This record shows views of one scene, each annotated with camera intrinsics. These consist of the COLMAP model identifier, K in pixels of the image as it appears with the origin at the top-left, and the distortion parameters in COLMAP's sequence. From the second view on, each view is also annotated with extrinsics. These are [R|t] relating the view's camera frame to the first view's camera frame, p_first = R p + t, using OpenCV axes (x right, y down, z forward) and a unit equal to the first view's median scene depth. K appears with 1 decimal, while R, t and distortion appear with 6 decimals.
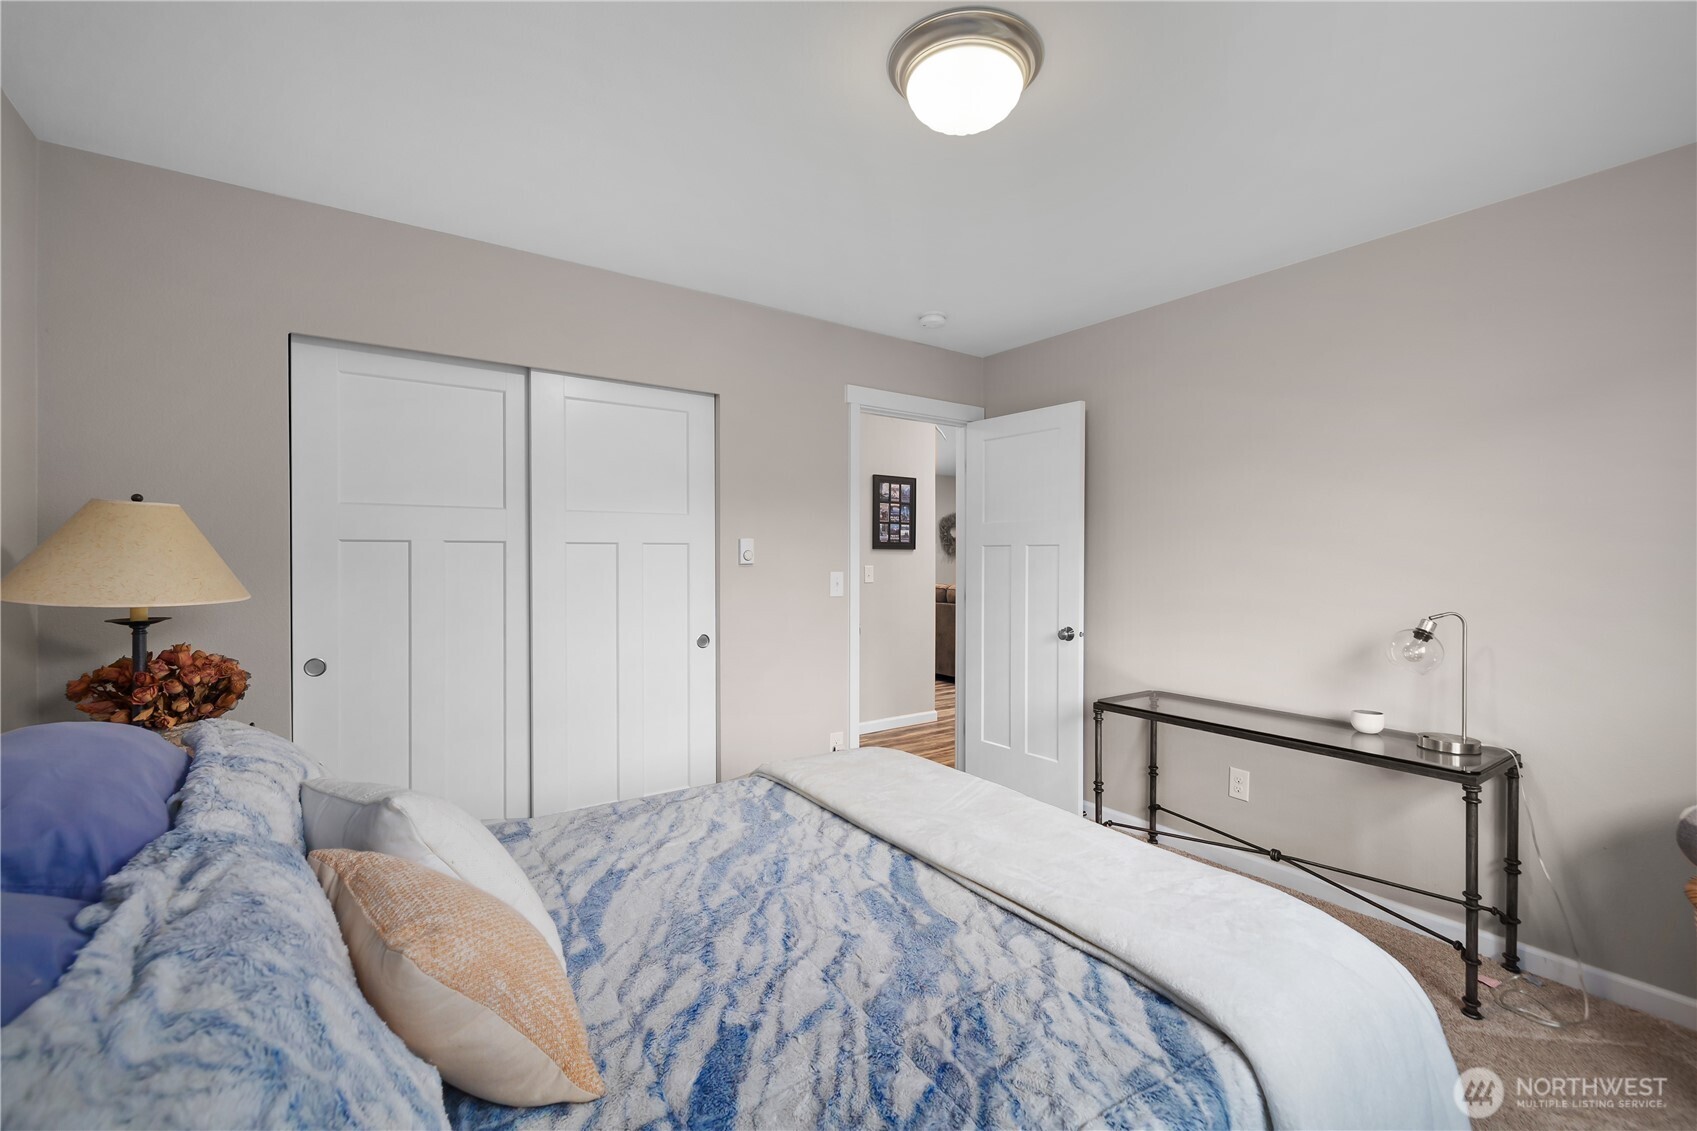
lens RADIAL K [[737.7, 0, 848.5], [0, 737.7, 565.5], [0, 0, 1]] dist [0.000329, -0.000015]
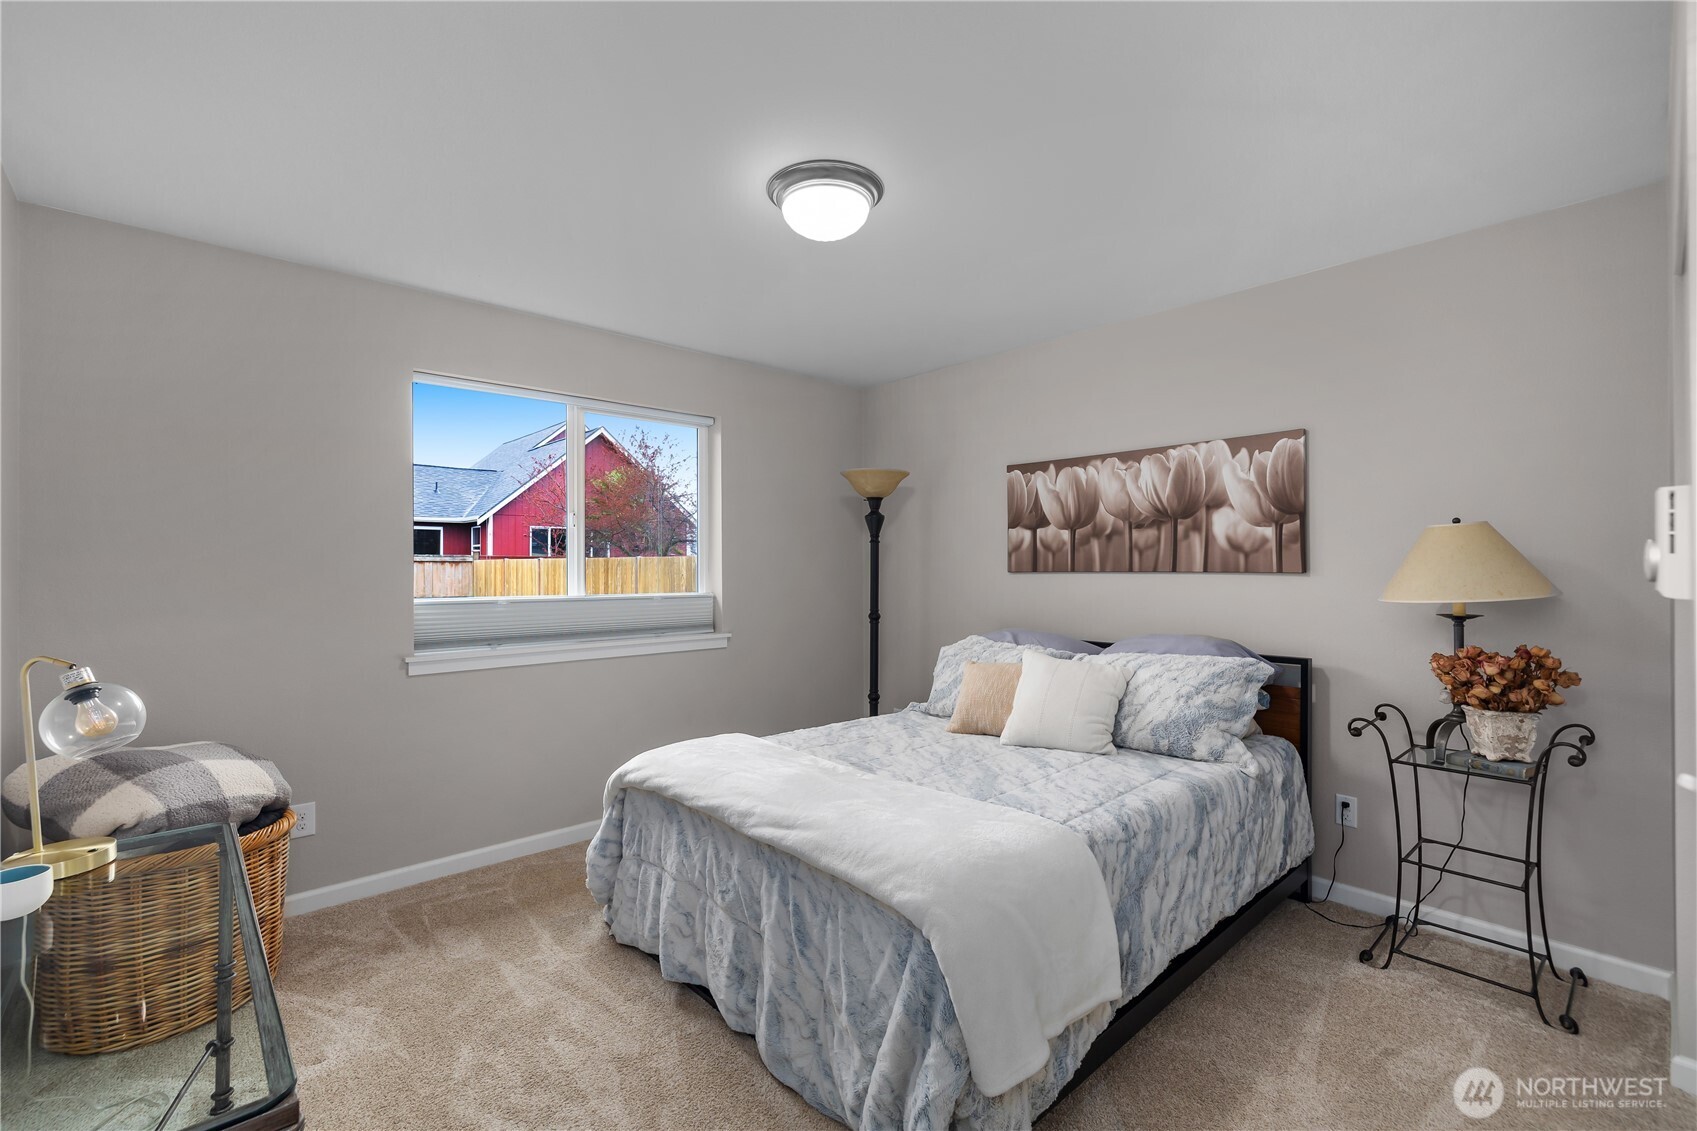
lens RADIAL K [[737.7, 0, 848.5], [0, 737.7, 565.5], [0, 0, 1]] dist [0.000329, -0.000015]
pose [[-0.990265, -0.000321, -0.139196, 0.300752], [-0.001430, 0.999968, 0.007872, -0.023669], [0.139189, 0.007995, -0.990234, 2.314082]]
